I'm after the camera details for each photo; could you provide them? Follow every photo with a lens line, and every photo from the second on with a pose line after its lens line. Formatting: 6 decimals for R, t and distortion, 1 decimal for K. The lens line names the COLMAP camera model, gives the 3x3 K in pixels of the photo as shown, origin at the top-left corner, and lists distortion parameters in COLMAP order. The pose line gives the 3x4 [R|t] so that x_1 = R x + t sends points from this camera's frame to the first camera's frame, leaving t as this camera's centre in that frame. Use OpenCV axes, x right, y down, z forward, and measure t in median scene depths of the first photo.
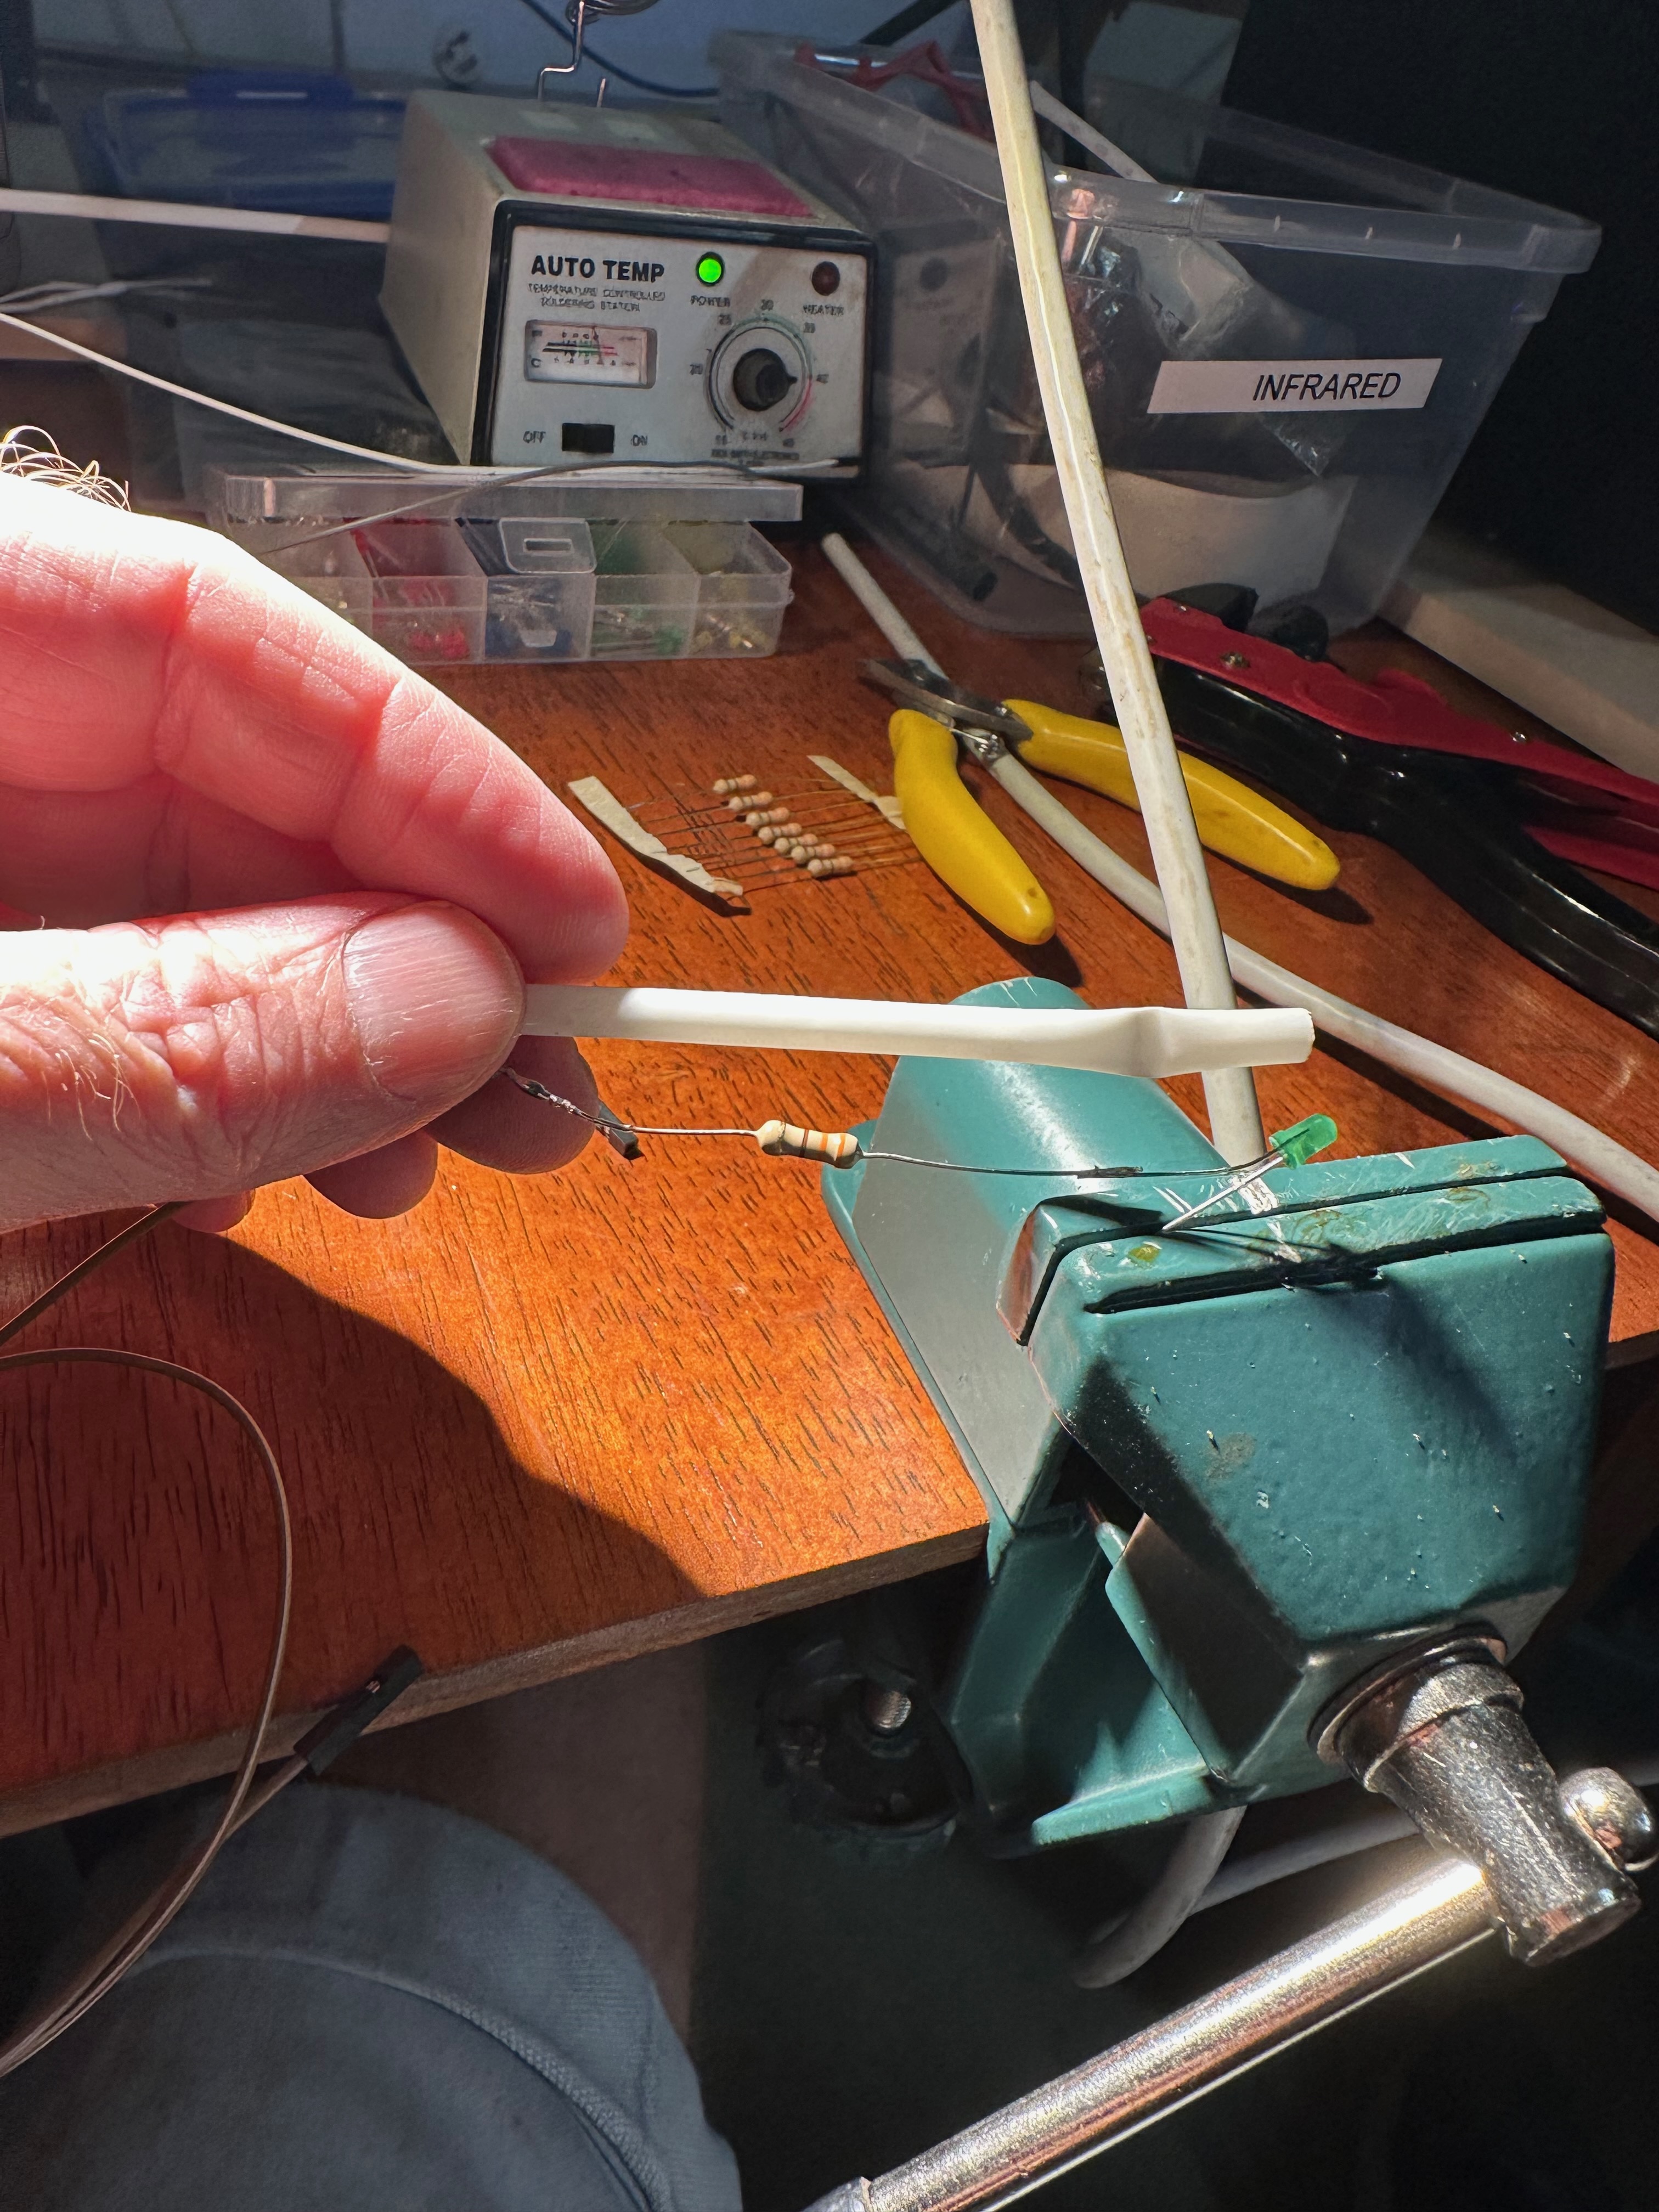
lens RADIAL K [[1570.6, 0, 685.0], [0, 1570.6, 1020.4], [0, 0, 1]] dist [-0.004426, -0.004021]
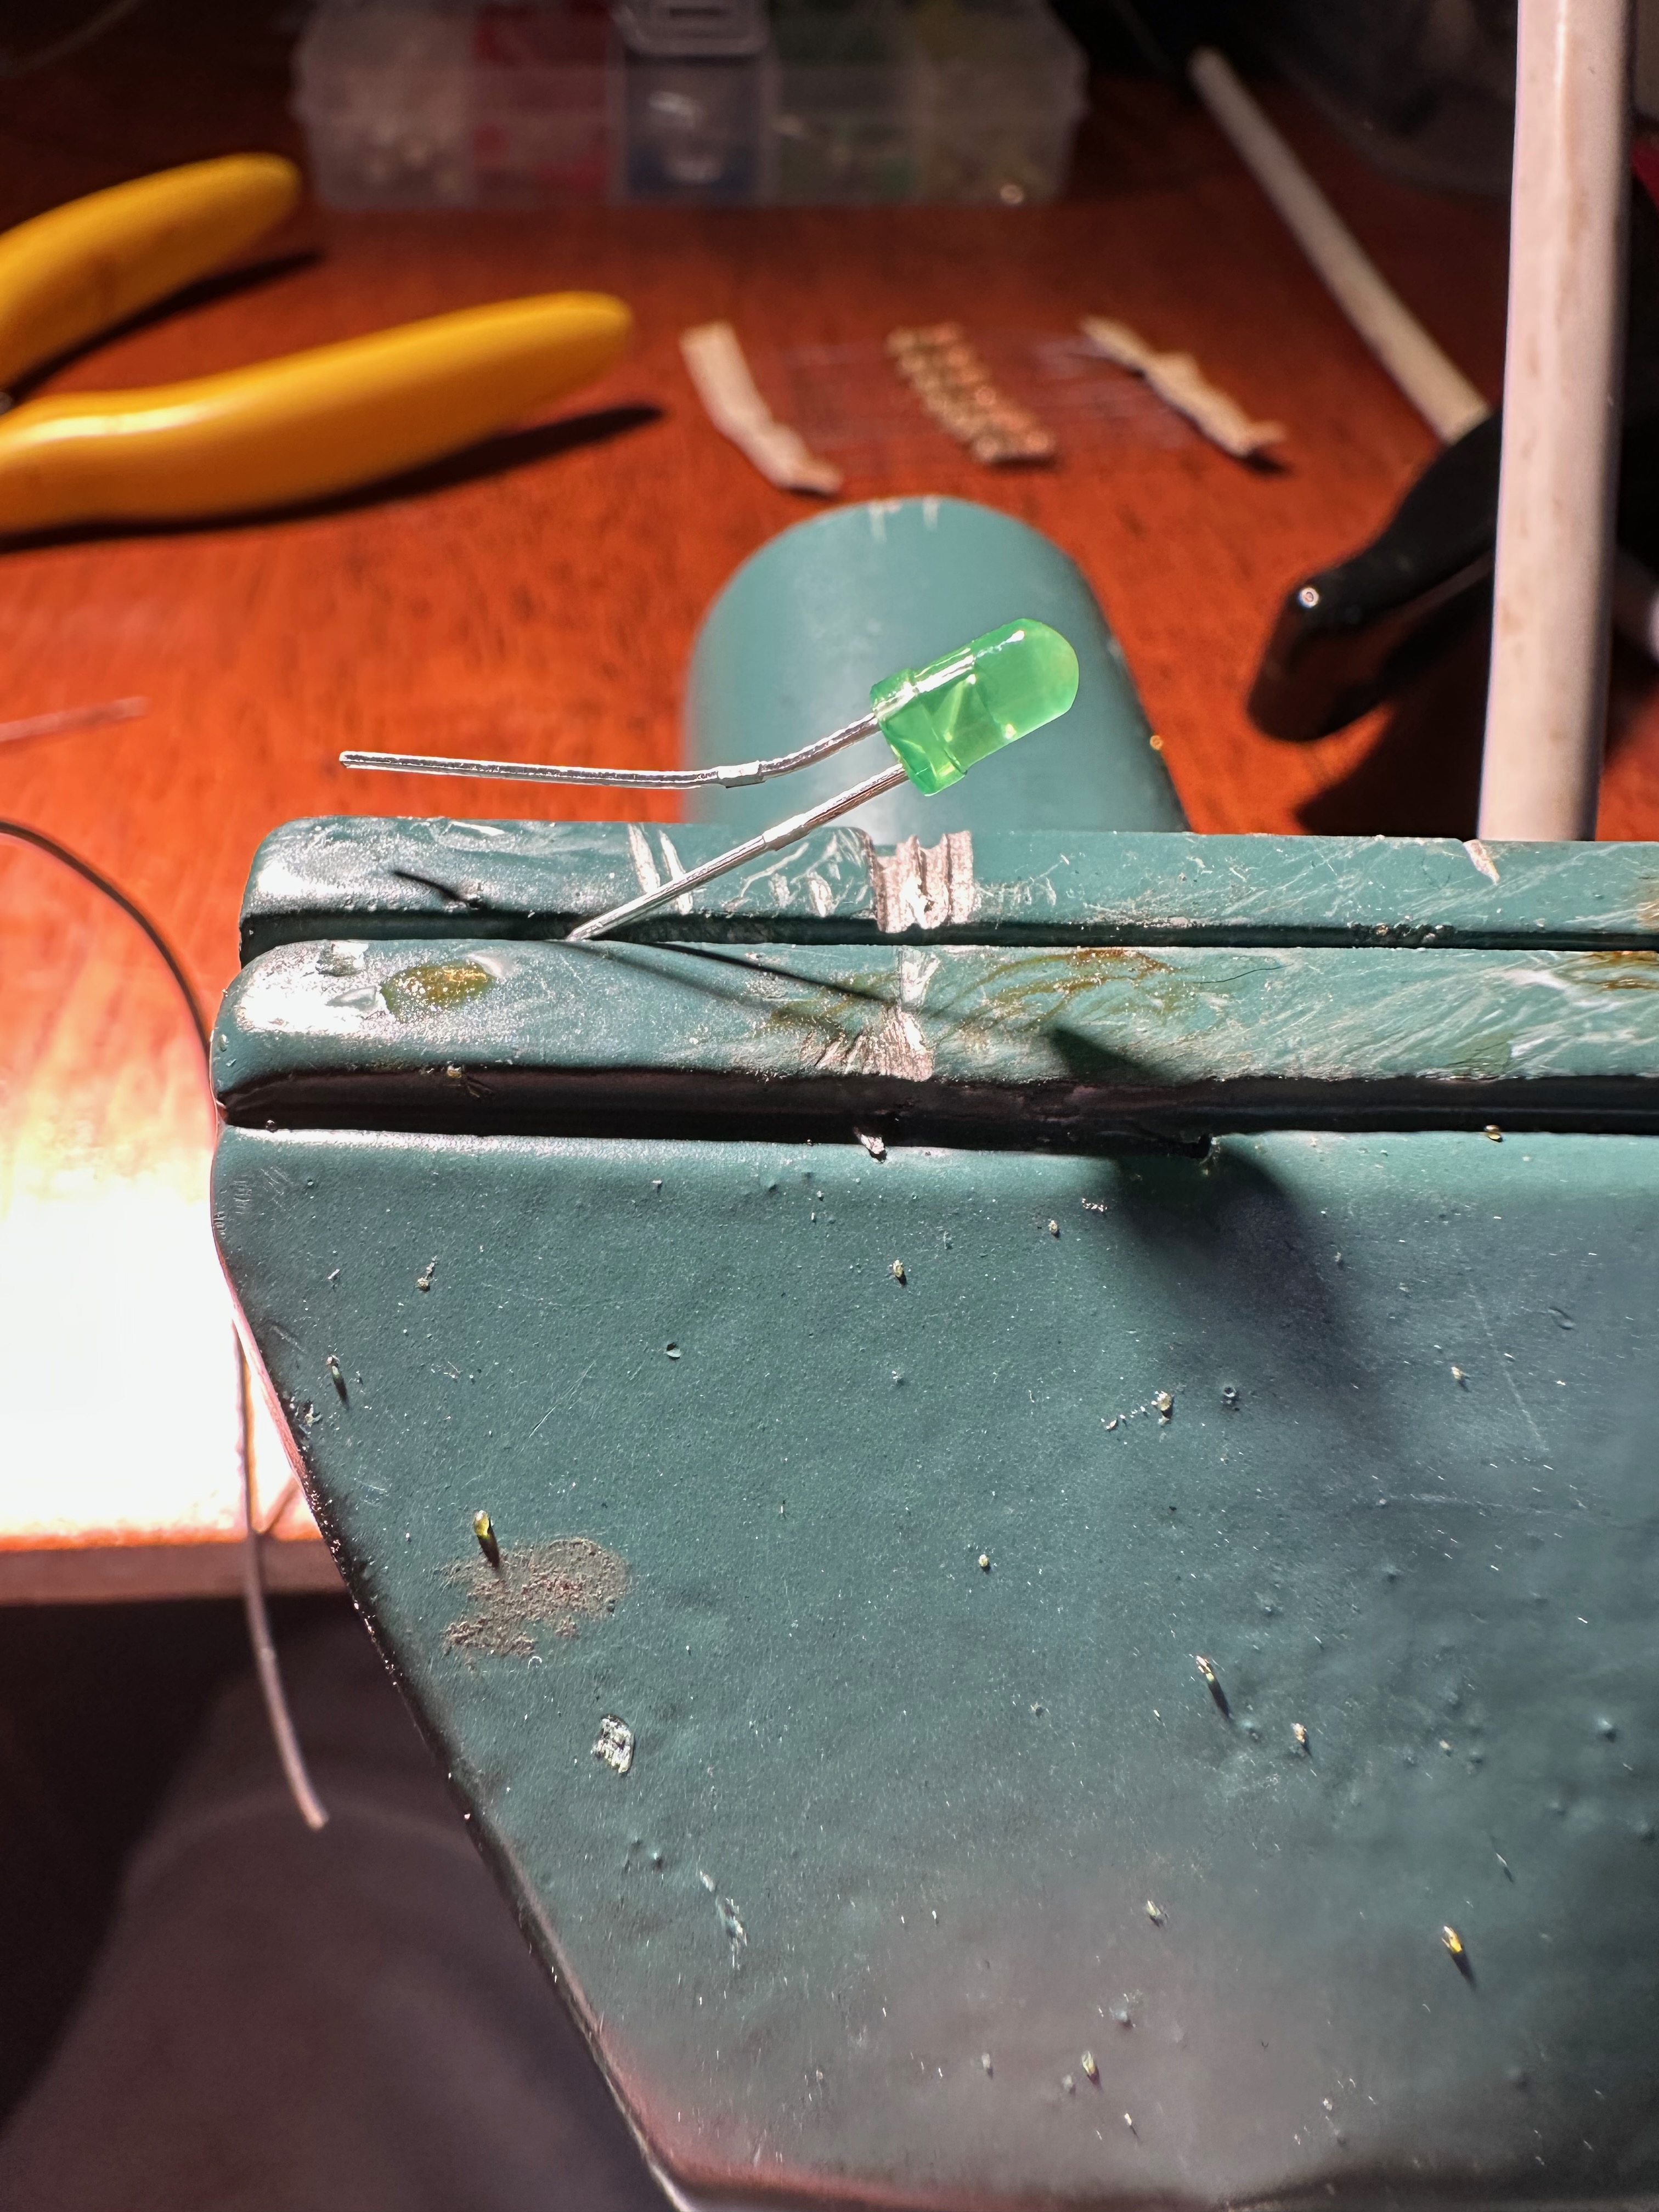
lens RADIAL K [[1588.0, 0, 677.7], [0, 1588.0, 1018.7], [0, 0, 1]] dist [-0.004595, -0.001594]
pose [[0.941977, 0.135293, -0.307205, 0.285674], [-0.094500, 0.985047, 0.144053, 0.063737], [0.322101, -0.106664, 0.940677, 0.432574]]
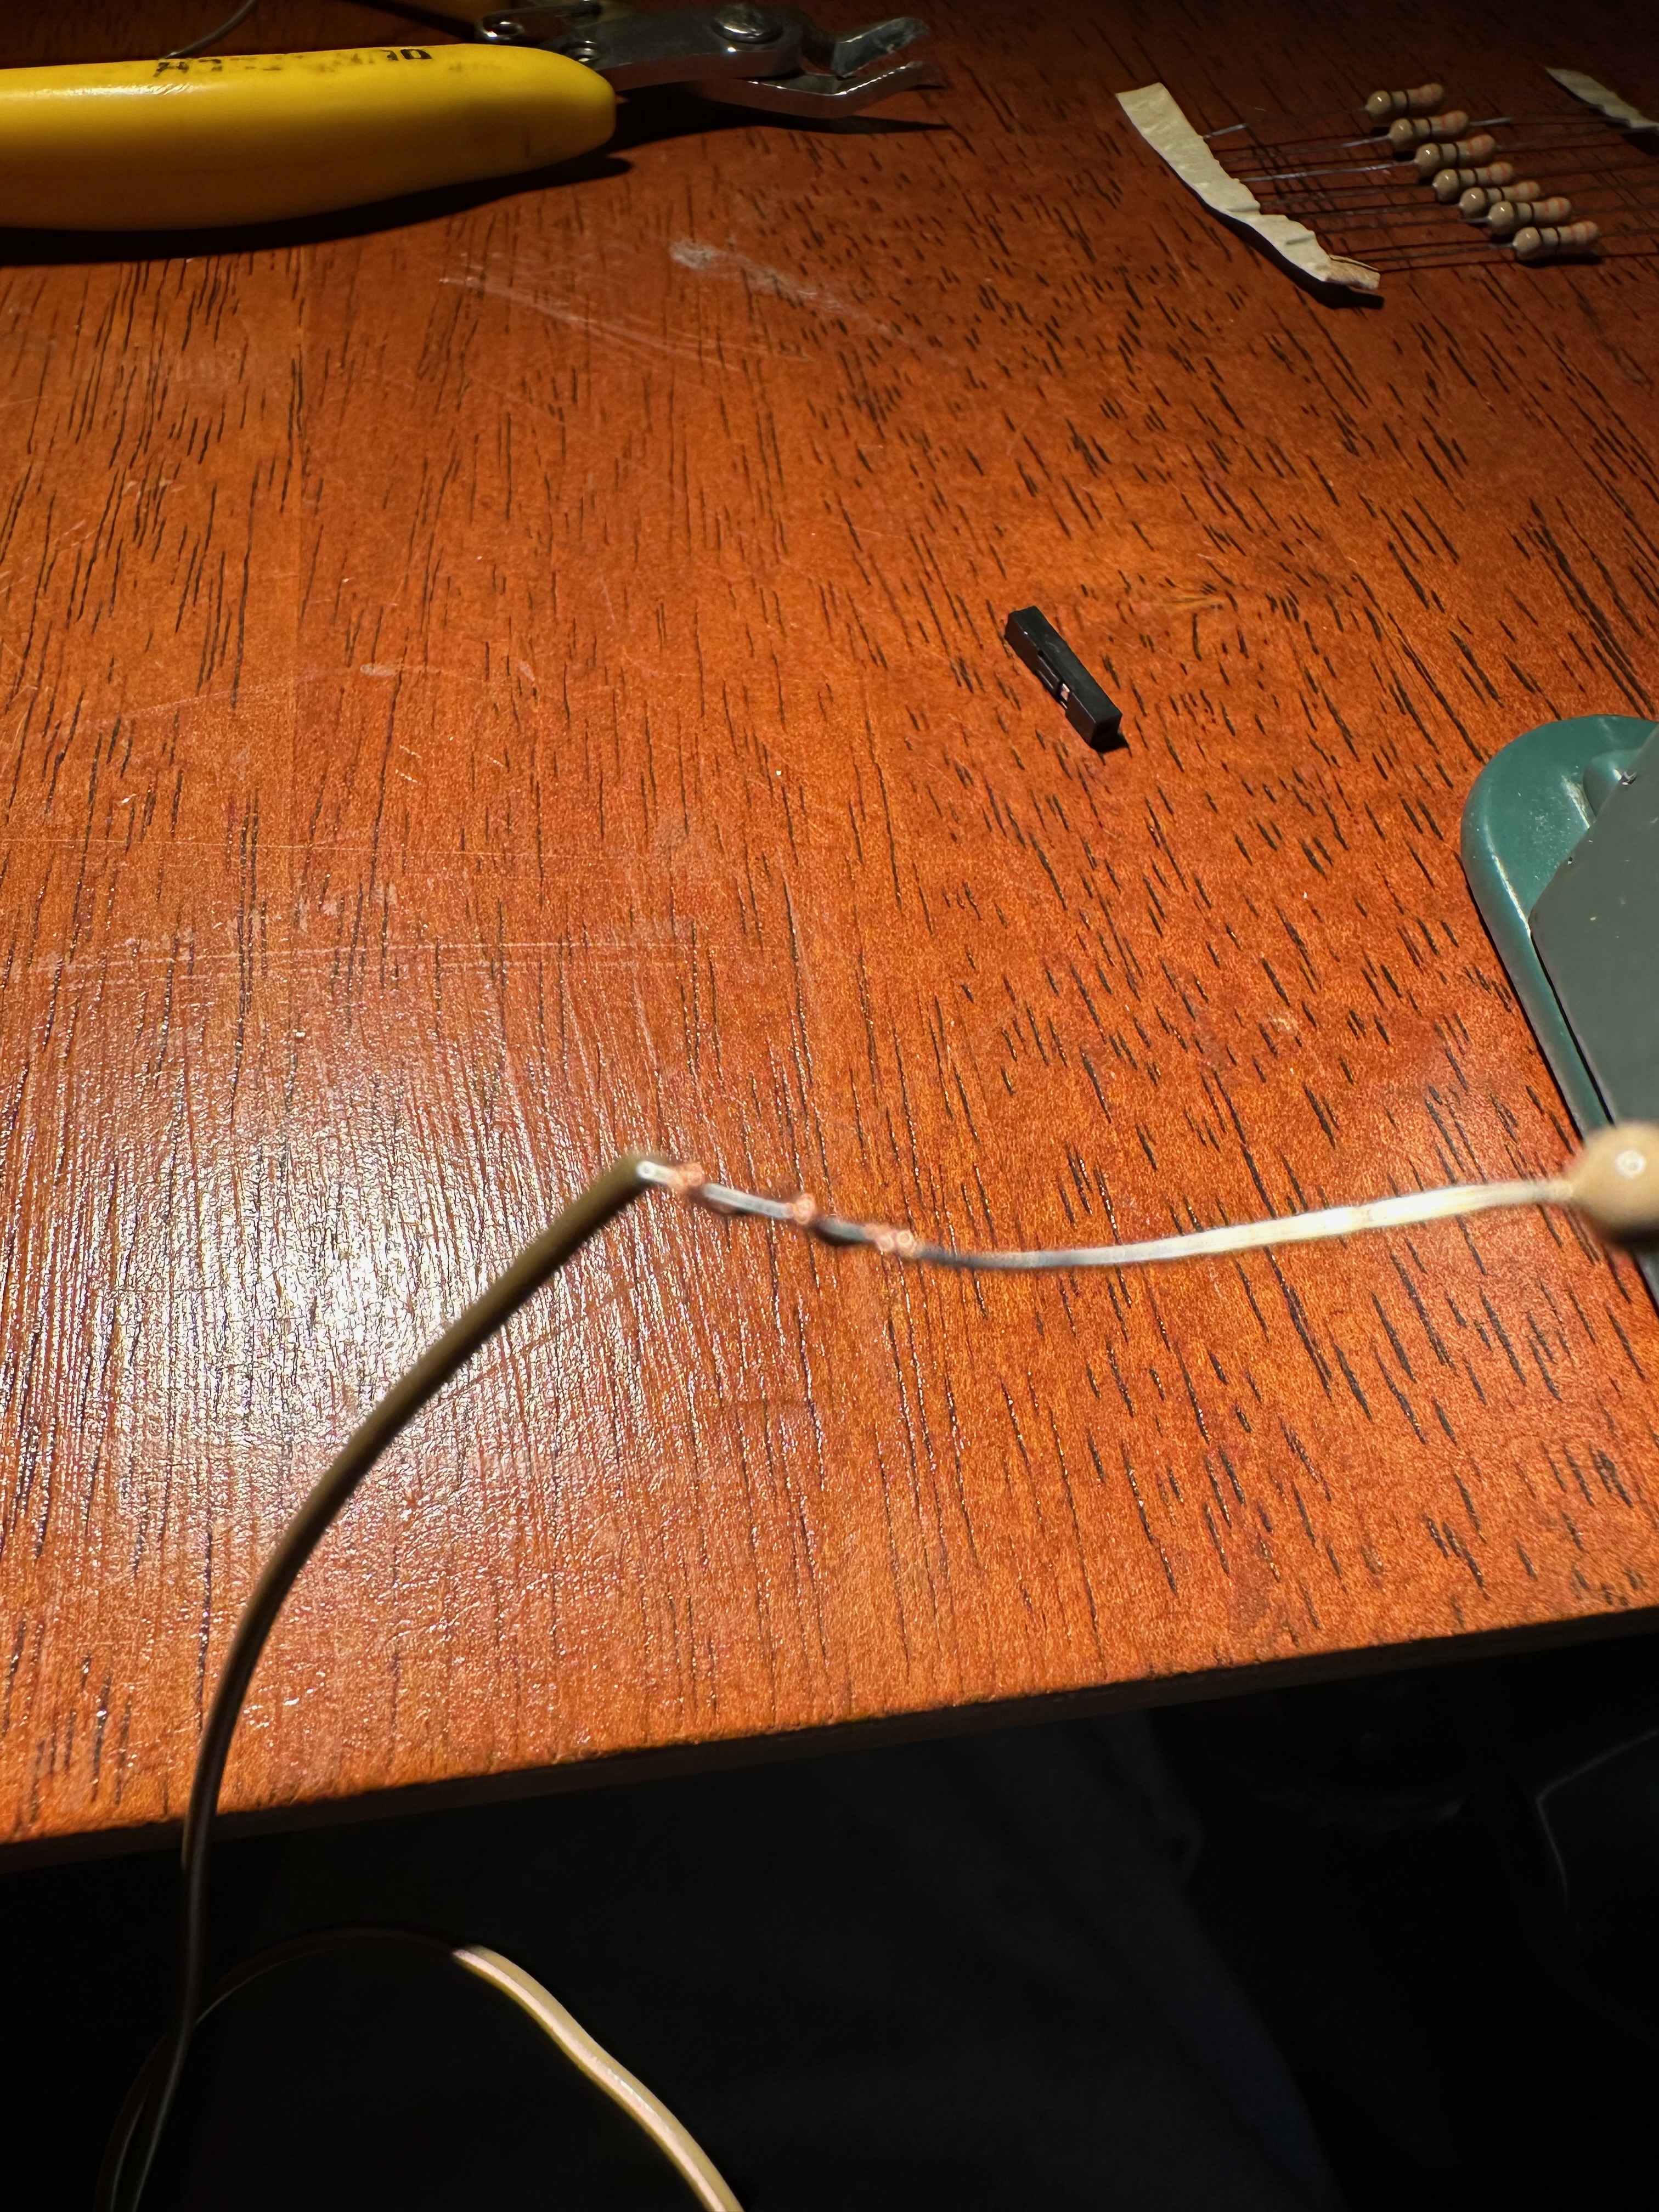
lens RADIAL K [[1563.2, 0, 736.0], [0, 1563.2, 1060.5], [0, 0, 1]] dist [-0.006088, -0.001259]
pose [[0.966682, 0.137541, -0.215891, -0.026494], [-0.065891, 0.948664, 0.309346, 0.031596], [0.247356, -0.284814, 0.926119, 0.445146]]
